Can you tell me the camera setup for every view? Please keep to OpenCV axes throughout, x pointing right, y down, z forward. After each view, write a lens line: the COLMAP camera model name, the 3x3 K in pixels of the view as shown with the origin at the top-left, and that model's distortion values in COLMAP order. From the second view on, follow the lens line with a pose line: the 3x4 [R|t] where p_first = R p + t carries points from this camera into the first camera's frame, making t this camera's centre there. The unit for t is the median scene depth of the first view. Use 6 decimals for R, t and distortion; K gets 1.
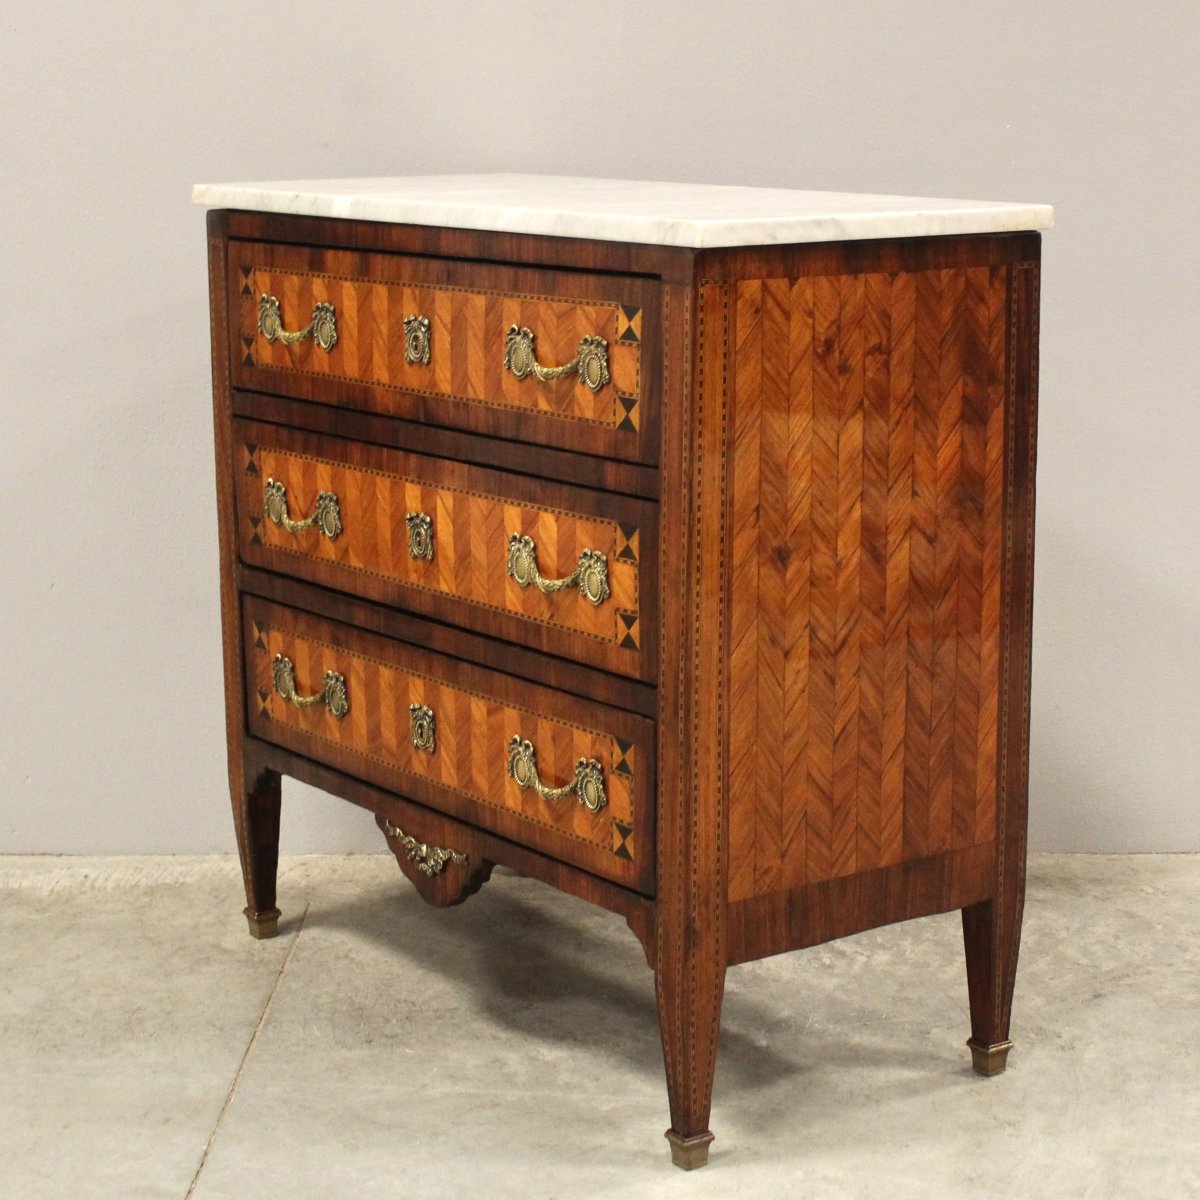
lens RADIAL K [[2689.7, 0, 602.5], [0, 2689.7, 531.7], [0, 0, 1]] dist [-0.113090, -0.076290]
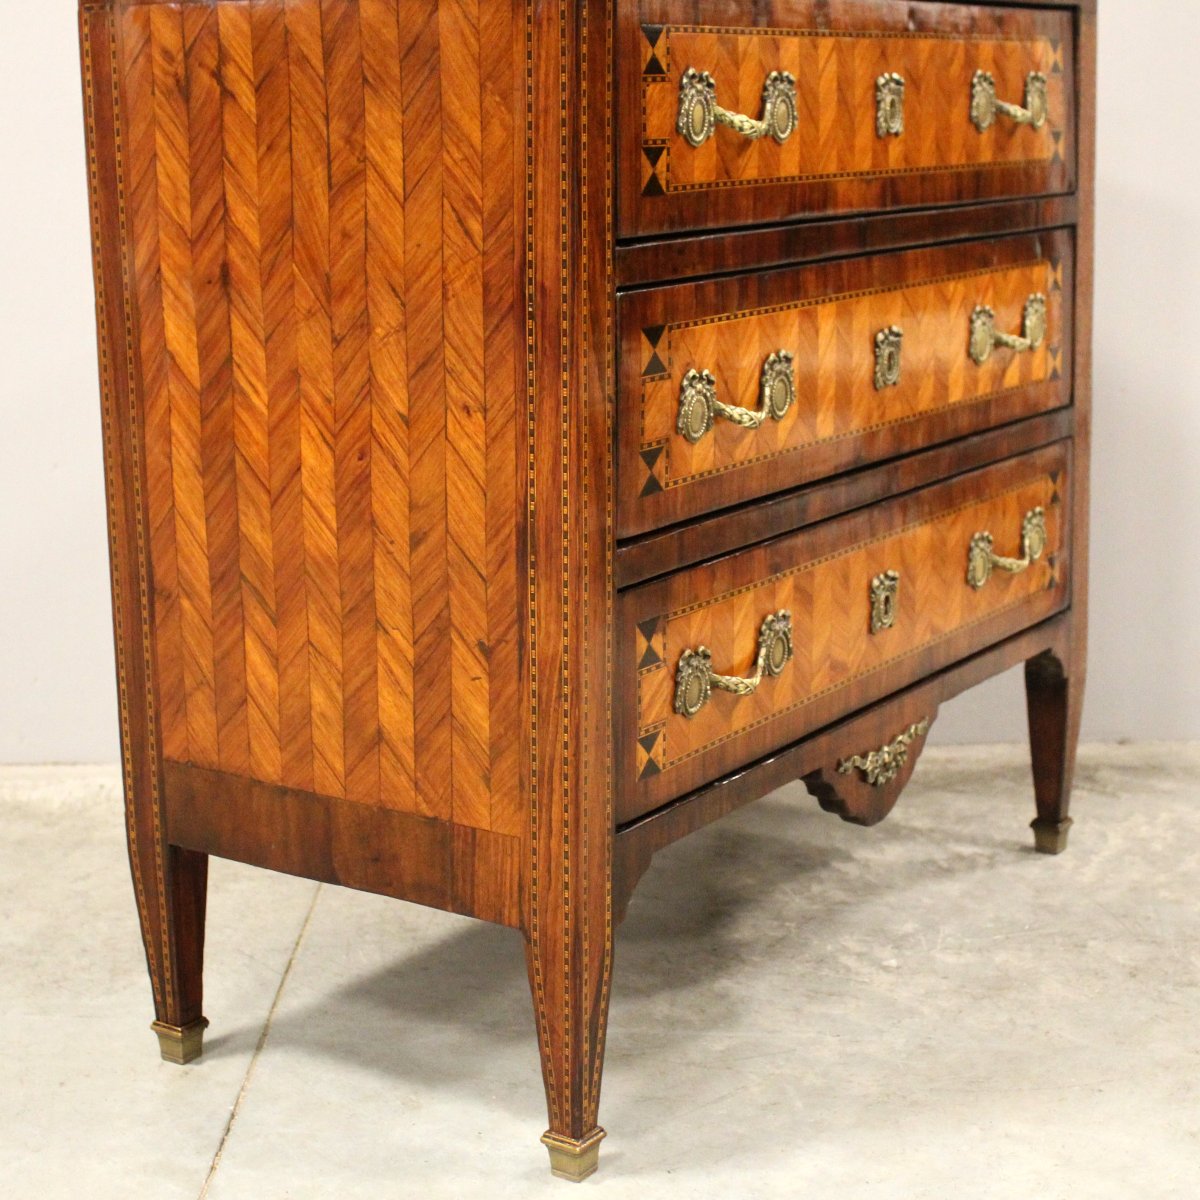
lens RADIAL K [[2230.1, 0, 597.3], [0, 2230.1, 627.6], [0, 0, 1]] dist [-0.133032, 0.197285]
pose [[-0.332098, -0.199148, 0.921982, -0.710297], [0.189169, 0.943537, 0.271942, -0.126850], [-0.924081, 0.264722, -0.275674, 1.380632]]
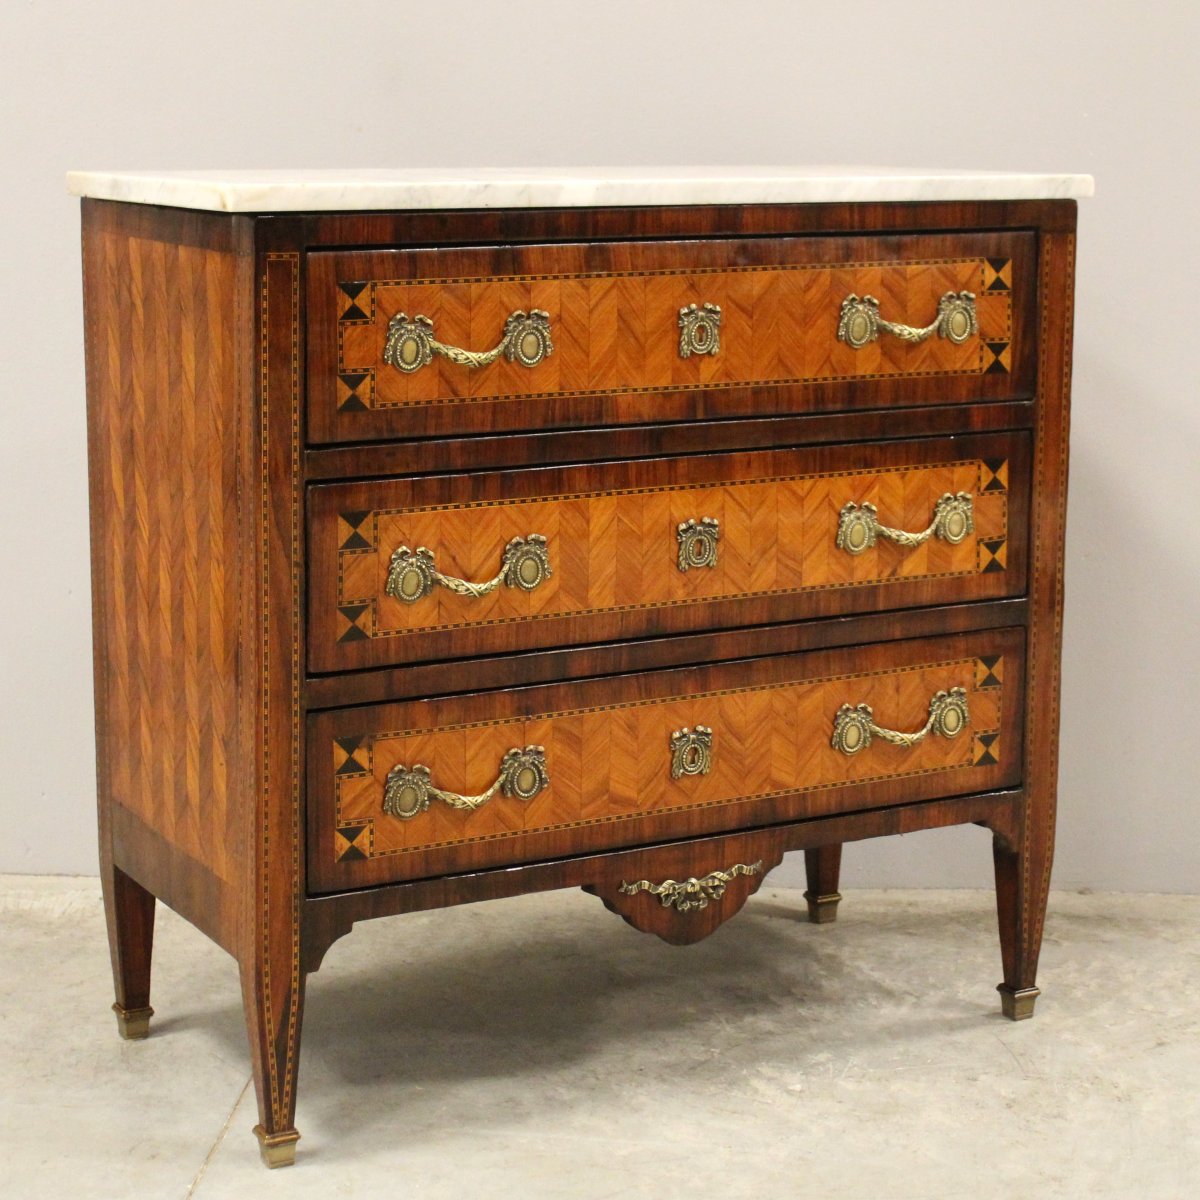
lens RADIAL K [[2702.6, 0, 709.7], [0, 2702.6, 601.5], [0, 0, 1]] dist [-0.081376, -0.141120]
pose [[0.095183, -0.176880, 0.979619, -1.054764], [0.164496, 0.973353, 0.159766, -0.136373], [-0.981774, 0.145936, 0.121743, 0.954569]]
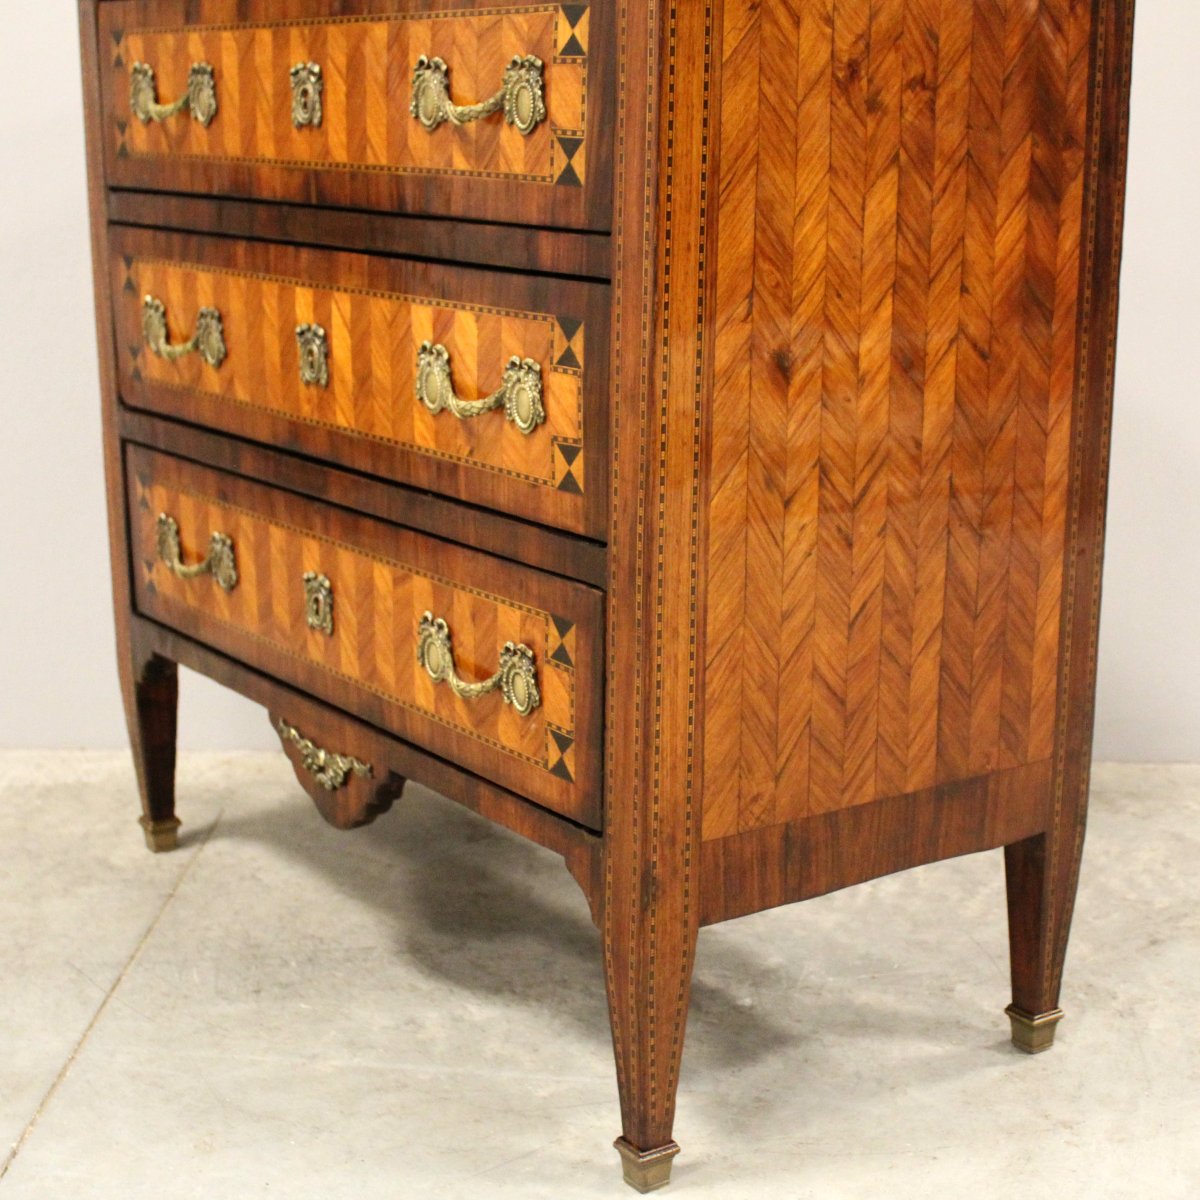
lens RADIAL K [[2202.2, 0, 550.8], [0, 2202.2, 642.7], [0, 0, 1]] dist [-0.096940, 0.057358]
pose [[0.999447, 0.011921, -0.031044, 0.023006], [-0.009392, 0.996721, 0.080374, 0.035277], [0.031901, -0.080038, 0.996281, 0.393899]]
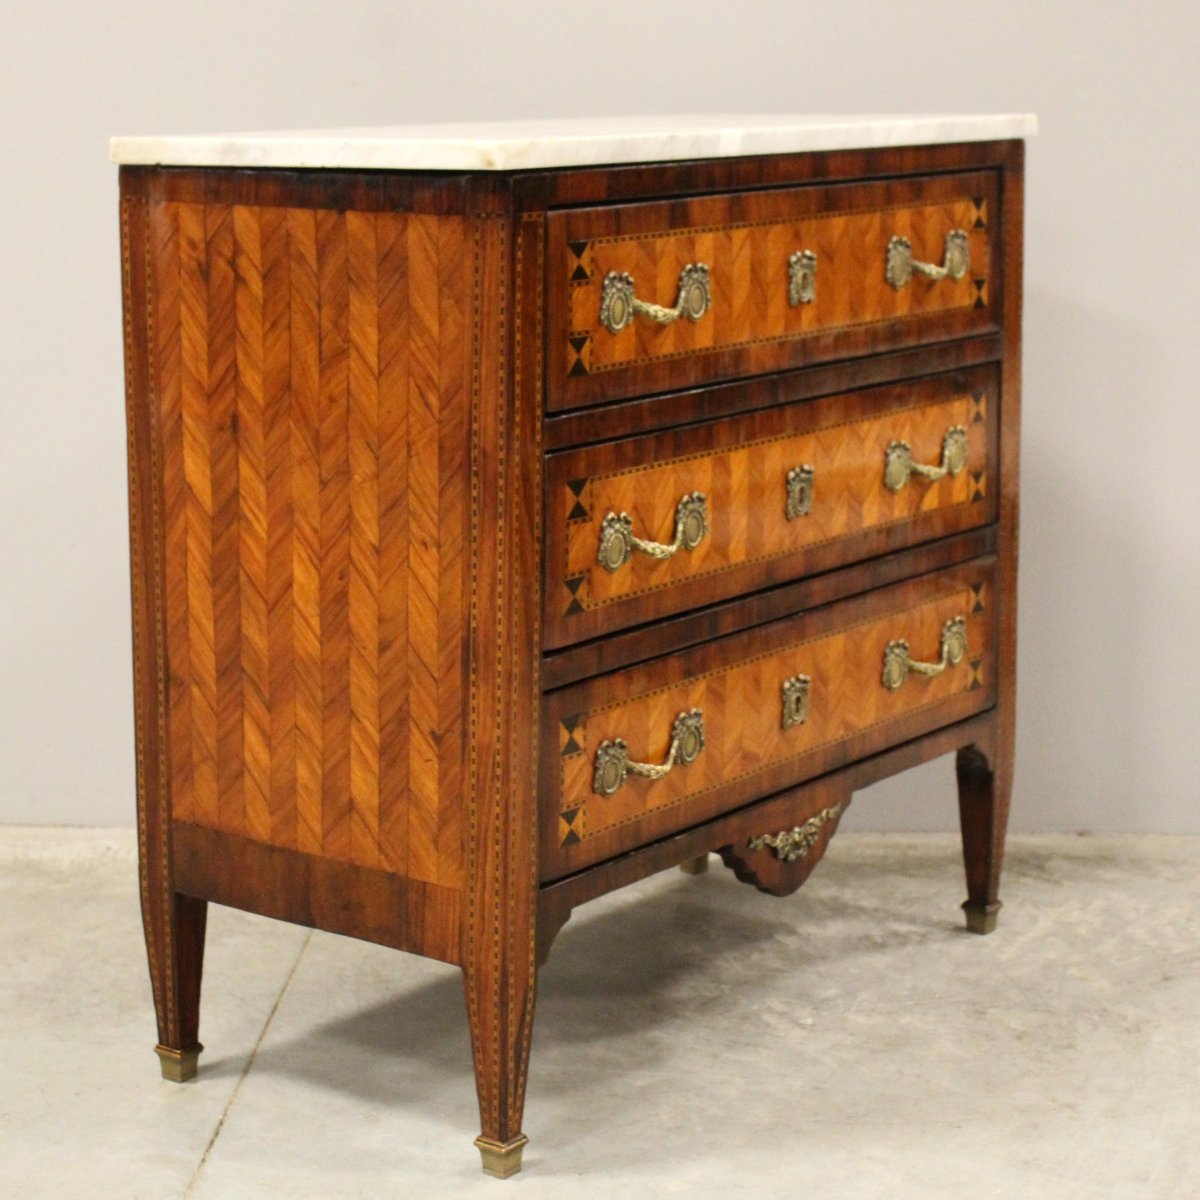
lens RADIAL K [[2773.1, 0, 525.1], [0, 2773.1, 598.6], [0, 0, 1]] dist [-0.109125, 0.094234]
pose [[-0.271688, -0.177242, 0.945923, -1.019817], [0.181210, 0.955892, 0.231158, -0.215511], [-0.945171, 0.234214, -0.227586, 1.415708]]
